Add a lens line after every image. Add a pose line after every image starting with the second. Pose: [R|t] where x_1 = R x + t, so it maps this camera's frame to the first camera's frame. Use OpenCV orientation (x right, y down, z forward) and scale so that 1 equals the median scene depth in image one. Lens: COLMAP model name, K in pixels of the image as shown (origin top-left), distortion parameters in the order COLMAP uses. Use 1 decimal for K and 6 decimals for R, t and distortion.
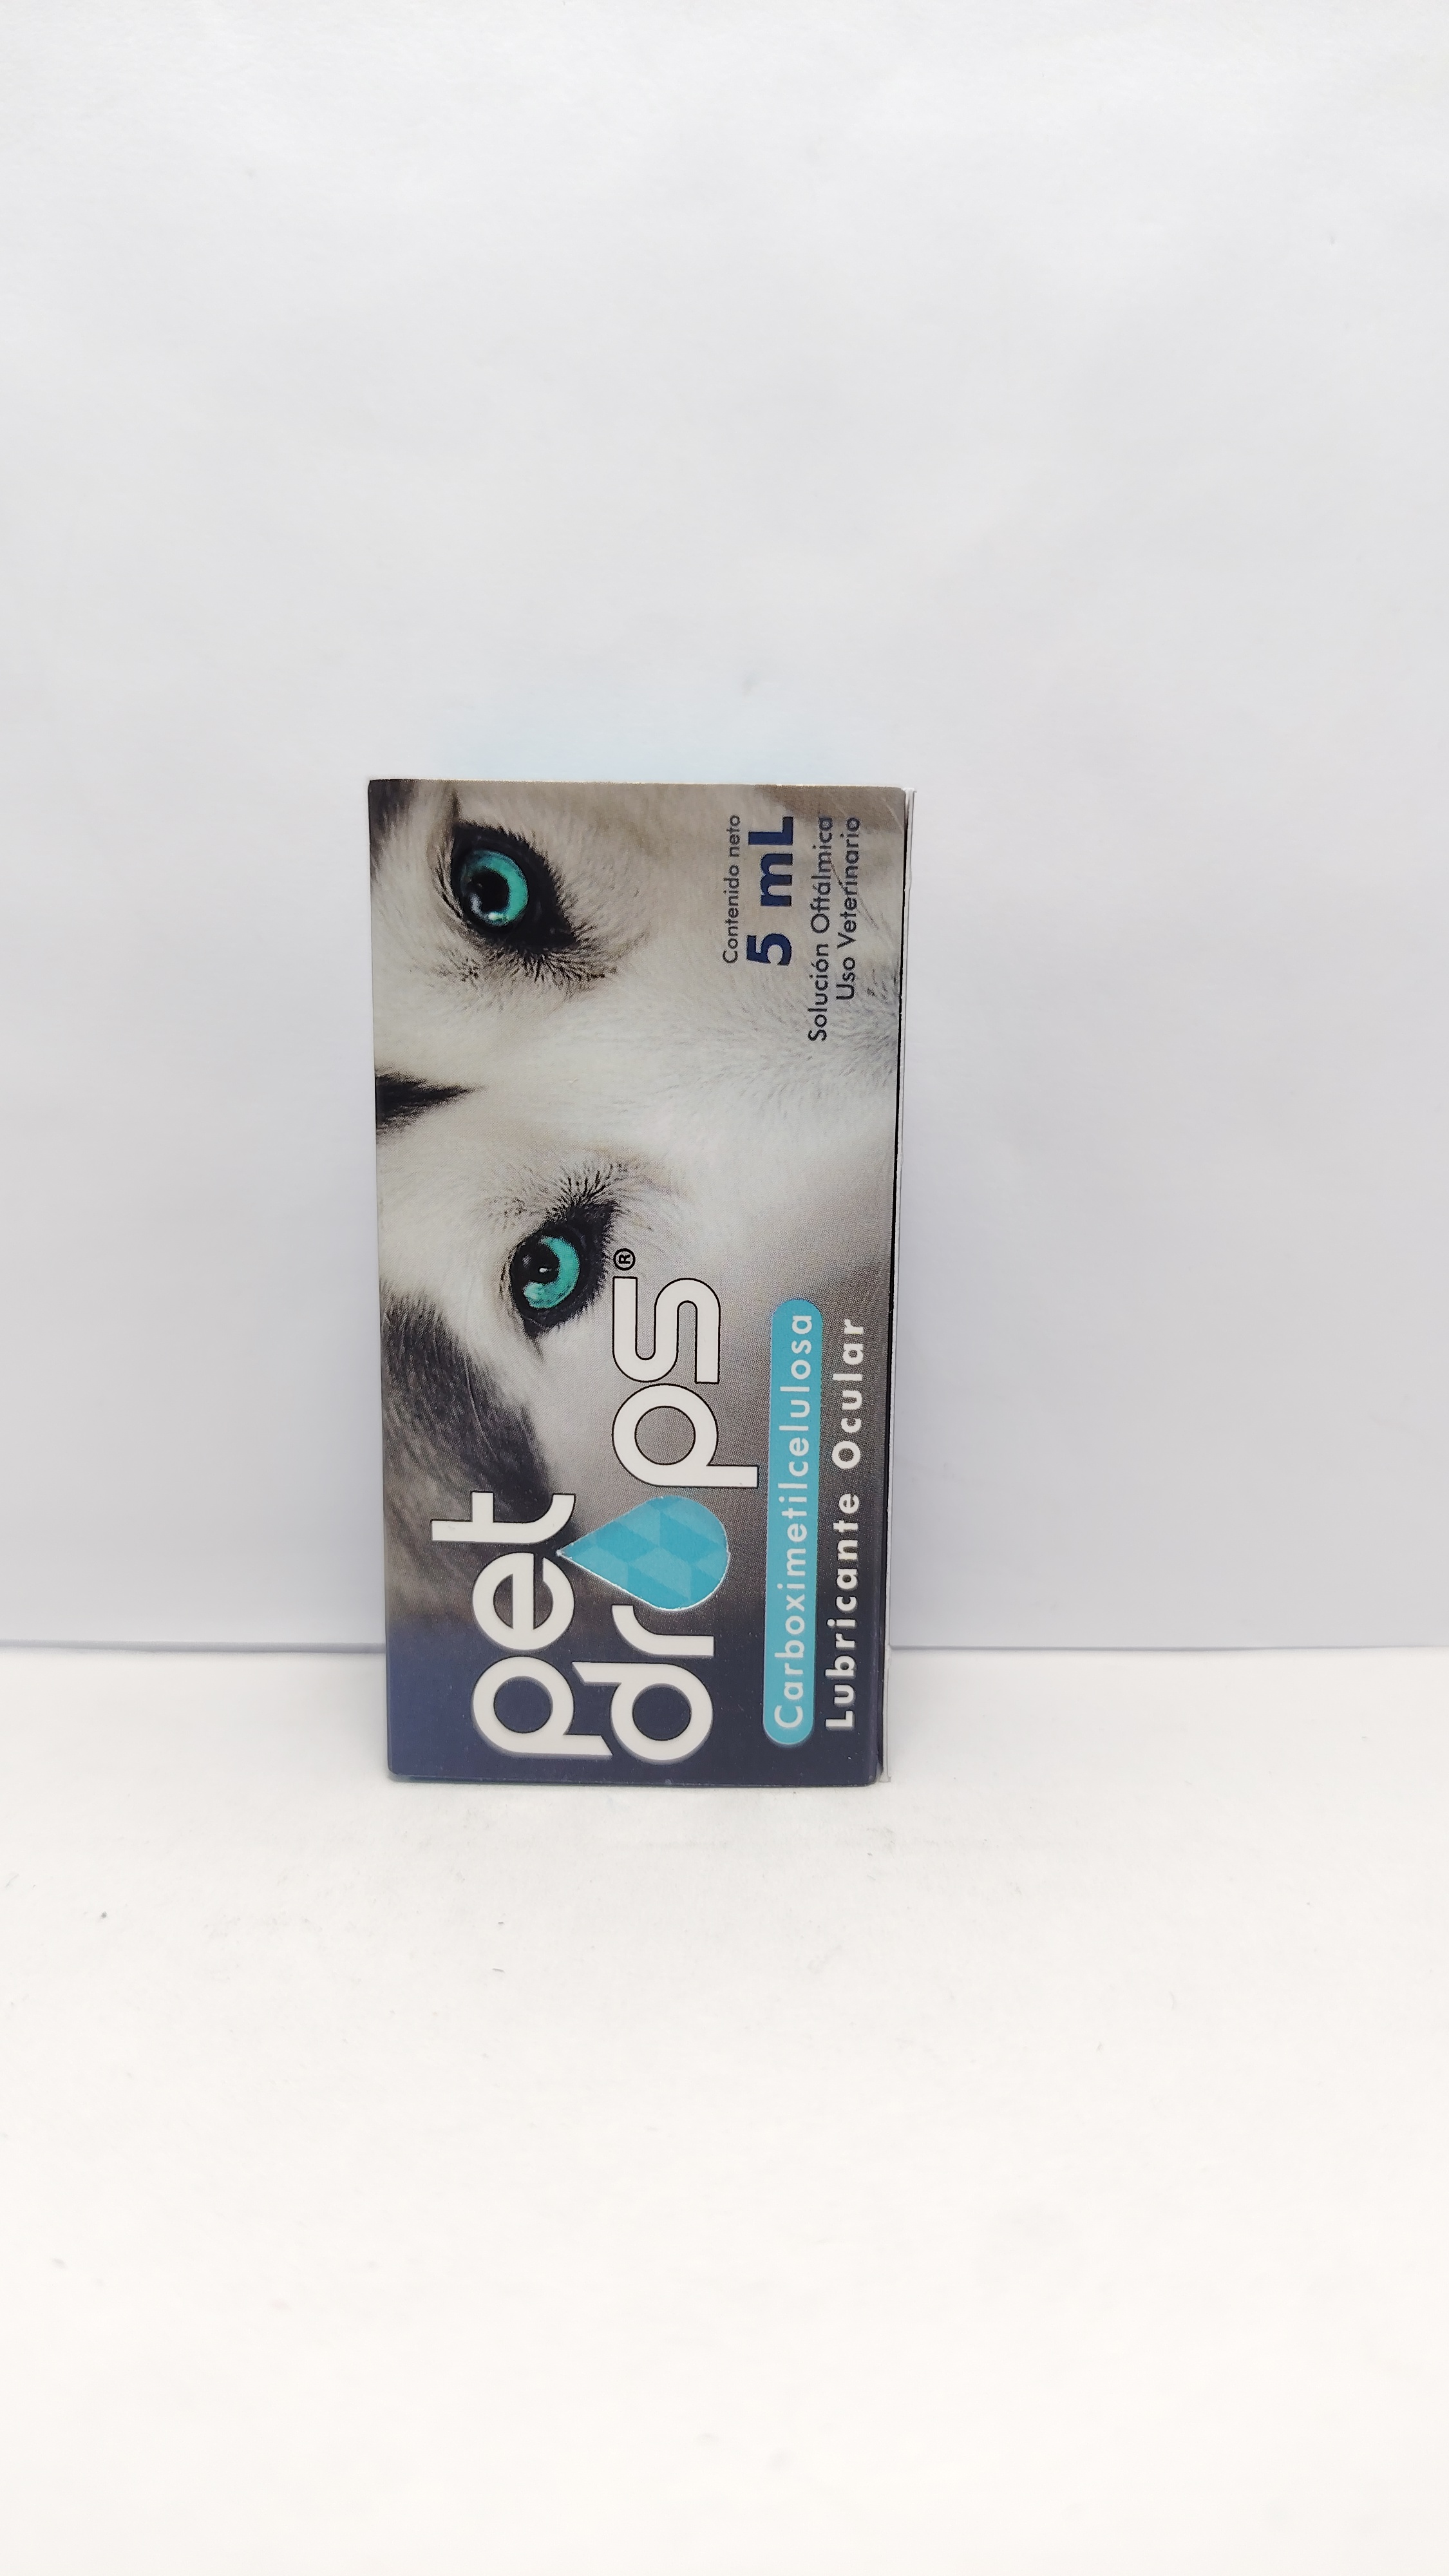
lens RADIAL K [[2025.4, 0, 714.6], [0, 2025.4, 1299.8], [0, 0, 1]] dist [-0.040757, -0.026168]
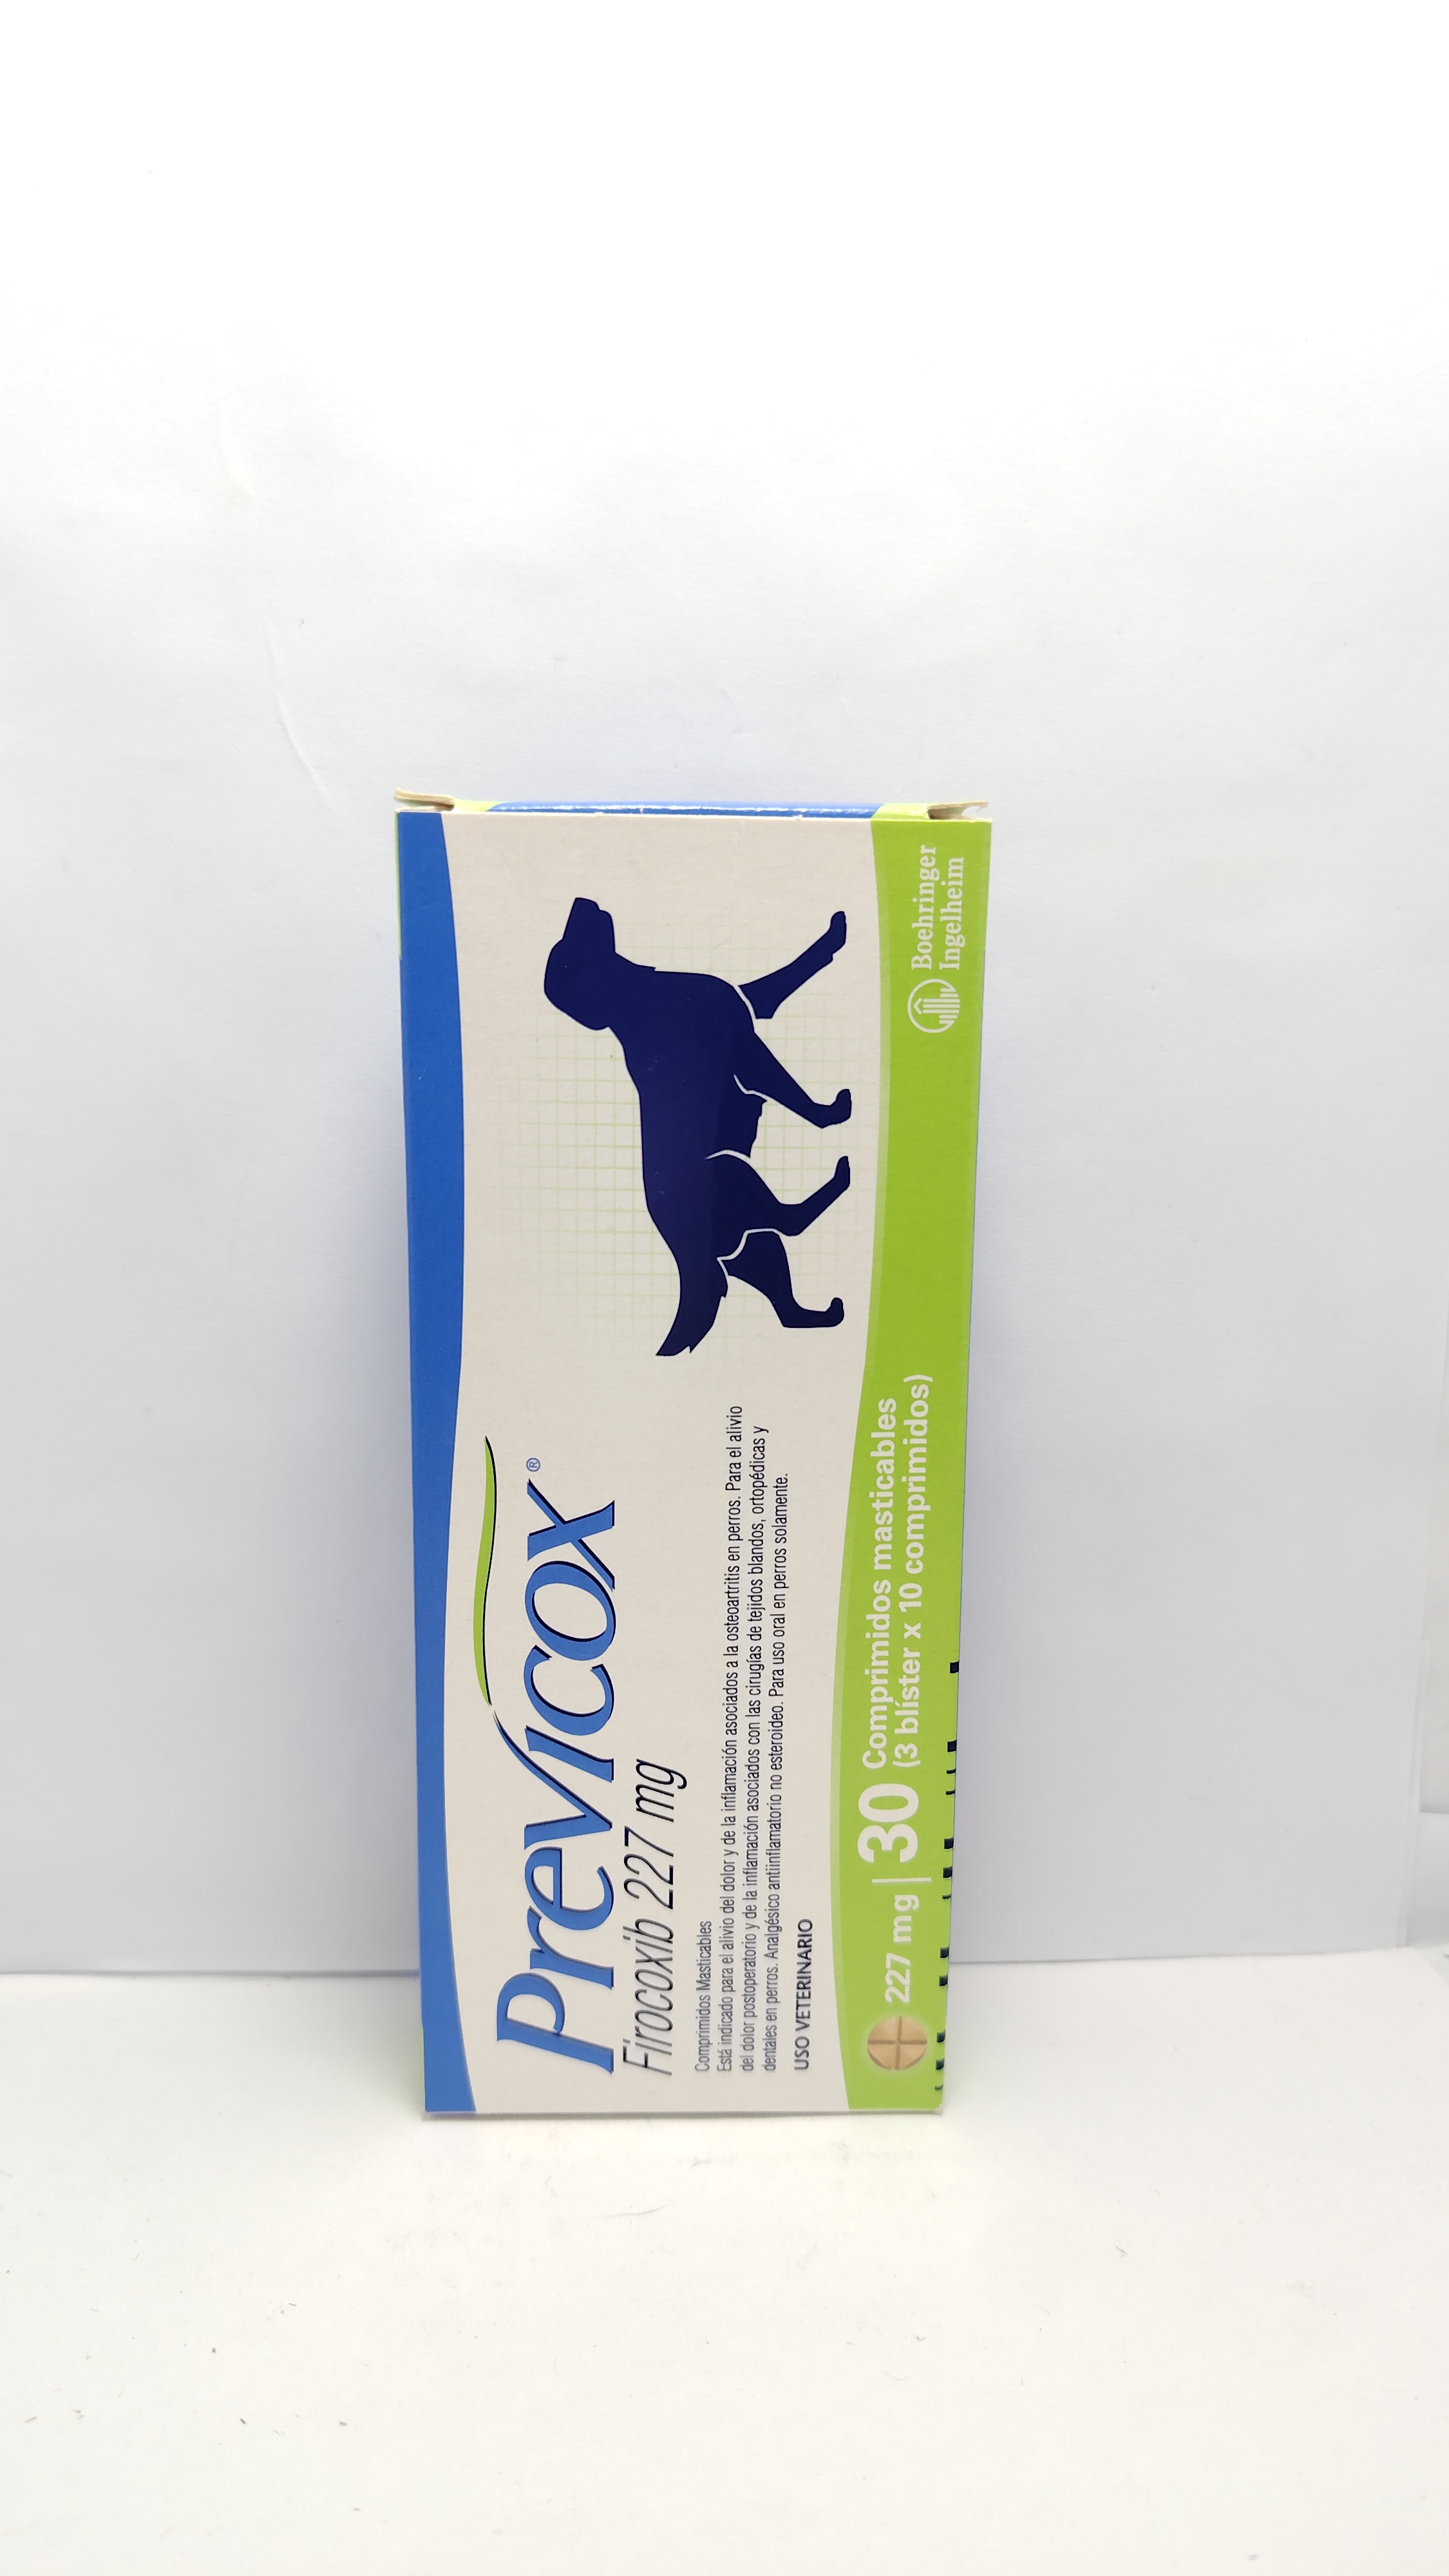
lens RADIAL K [[2025.4, 0, 745.3], [0, 2025.4, 1279.3], [0, 0, 1]] dist [-0.040757, -0.026168]
pose [[0.998071, -0.001642, 0.062063, -0.067645], [0.002591, 0.999881, -0.015212, -0.311191], [-0.062031, 0.015344, 0.997956, -0.412080]]
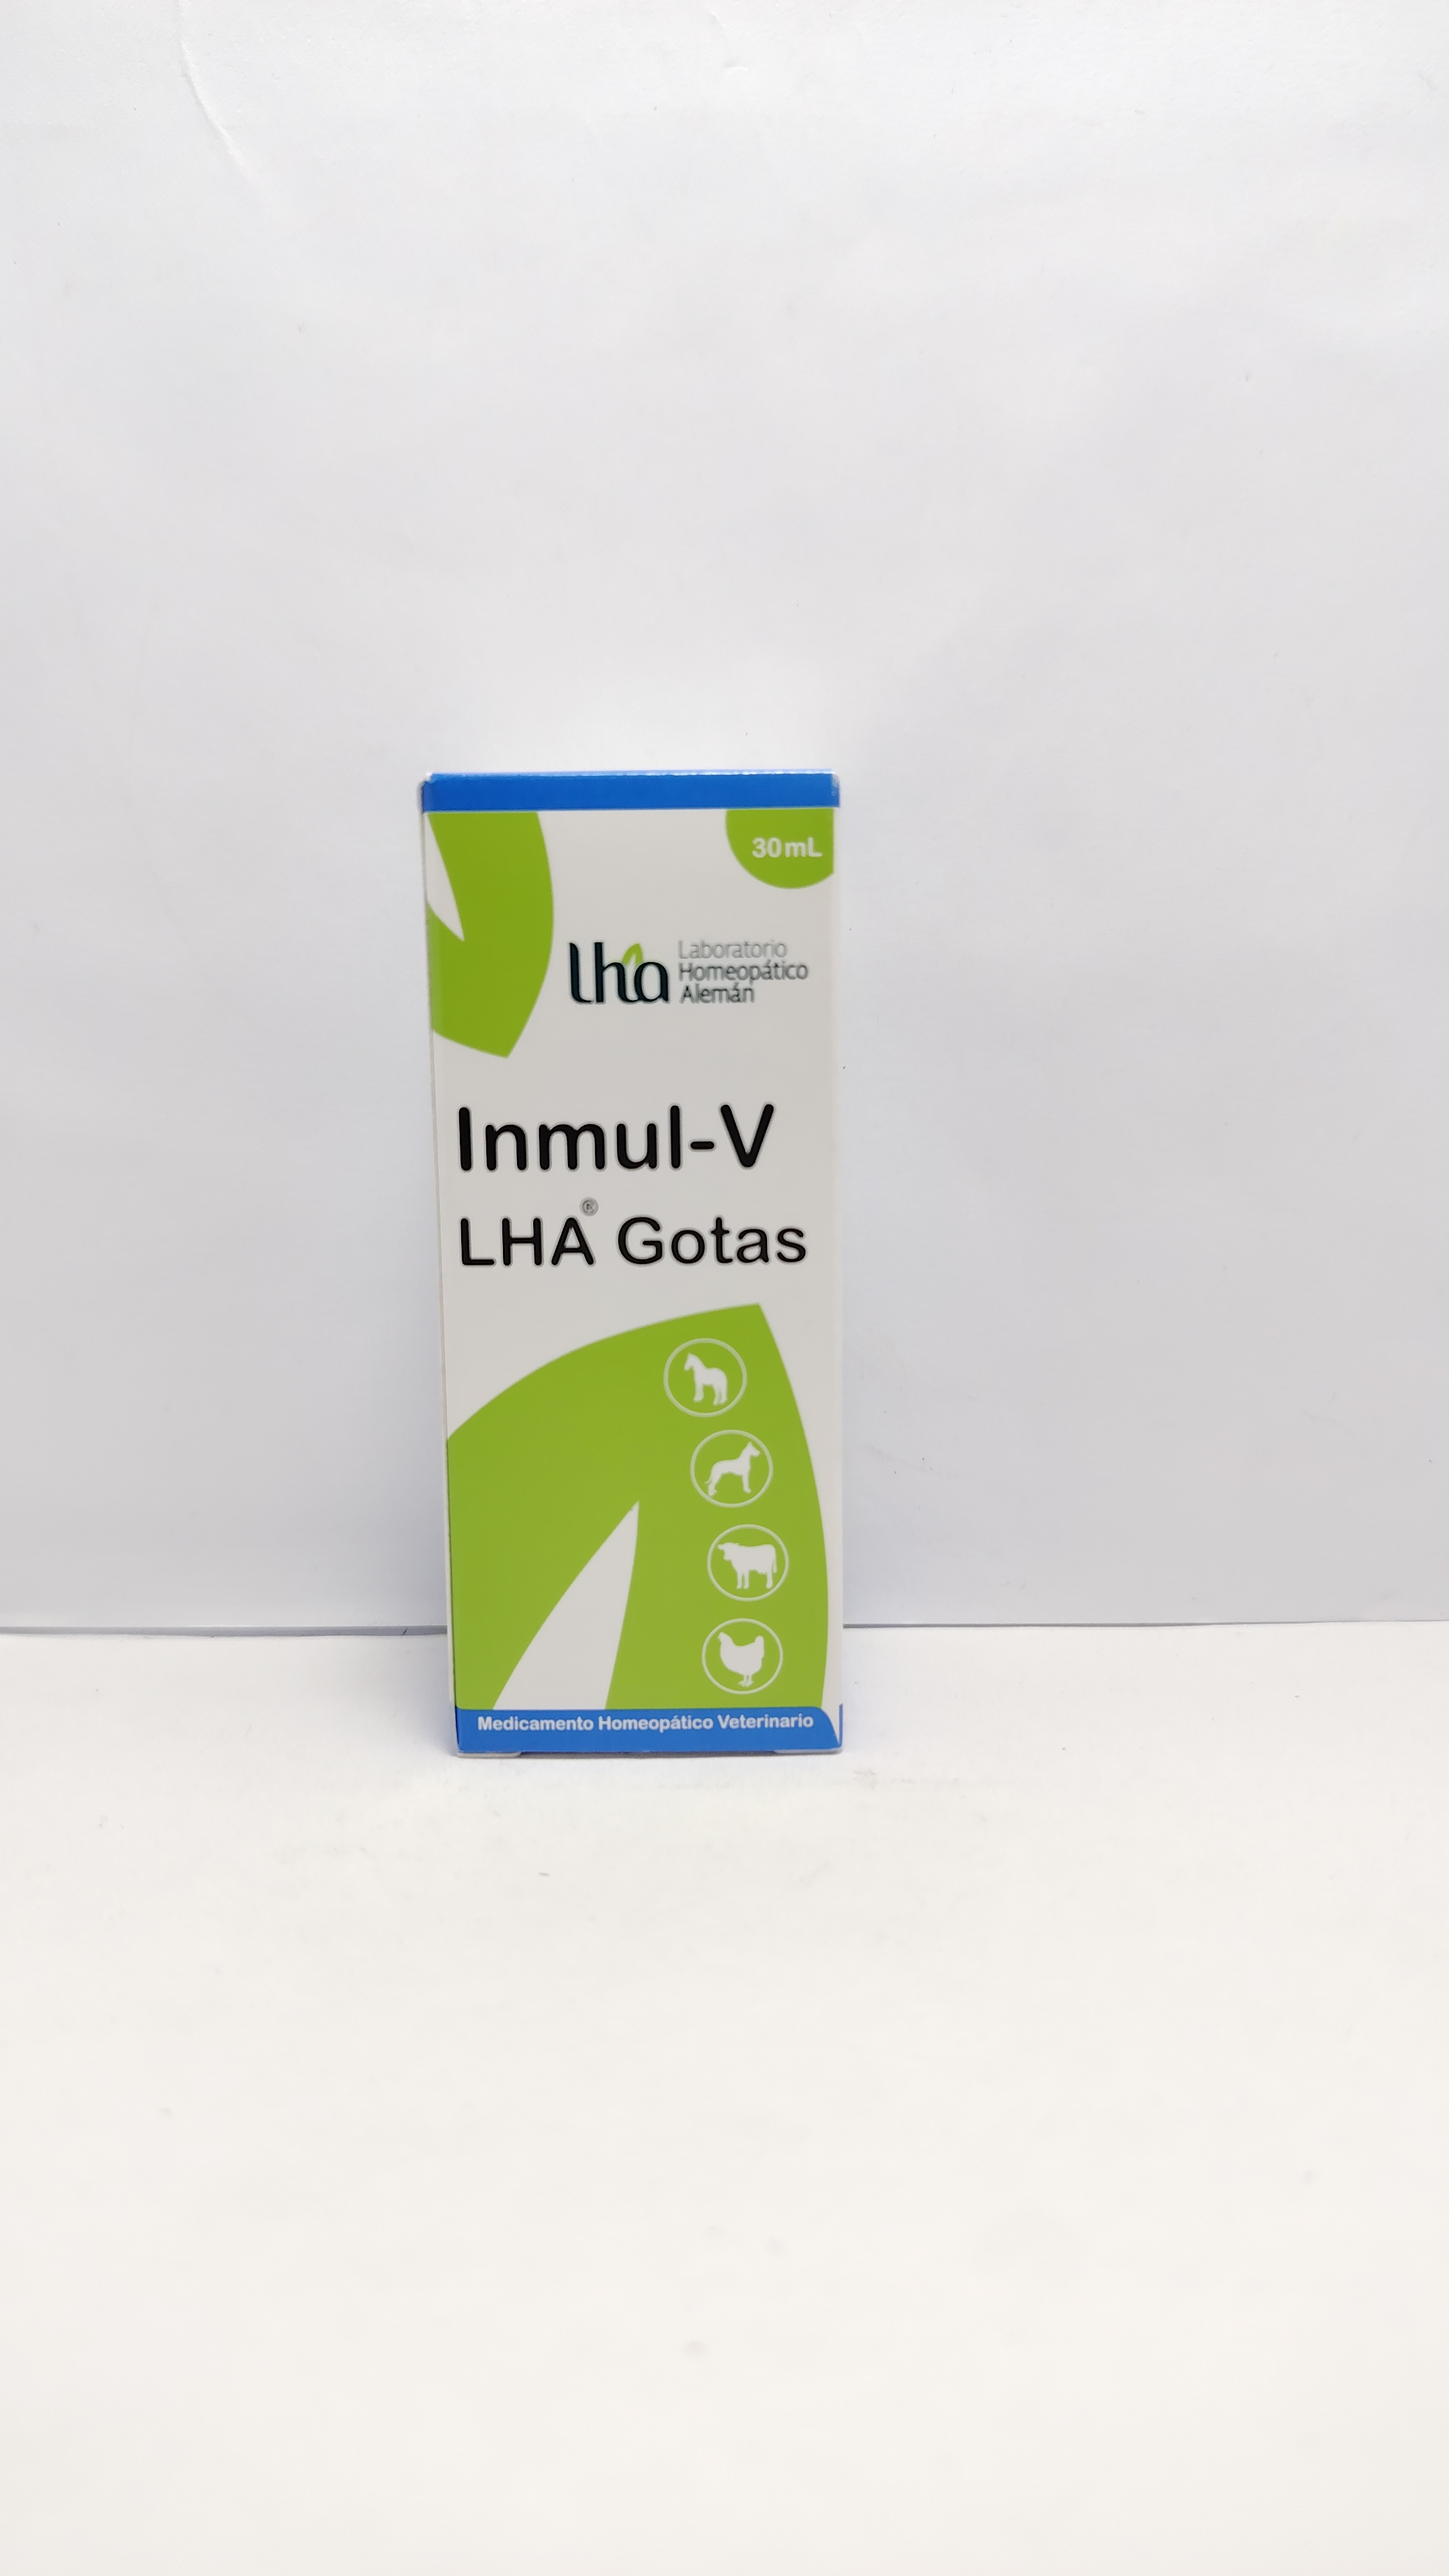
lens RADIAL K [[2025.4, 0, 727.3], [0, 2025.4, 1270.2], [0, 0, 1]] dist [-0.040757, -0.026168]
pose [[0.999958, -0.008503, 0.003545, 0.002989], [0.008613, 0.999440, -0.032342, 0.014283], [-0.003268, 0.032371, 0.999471, -0.135700]]
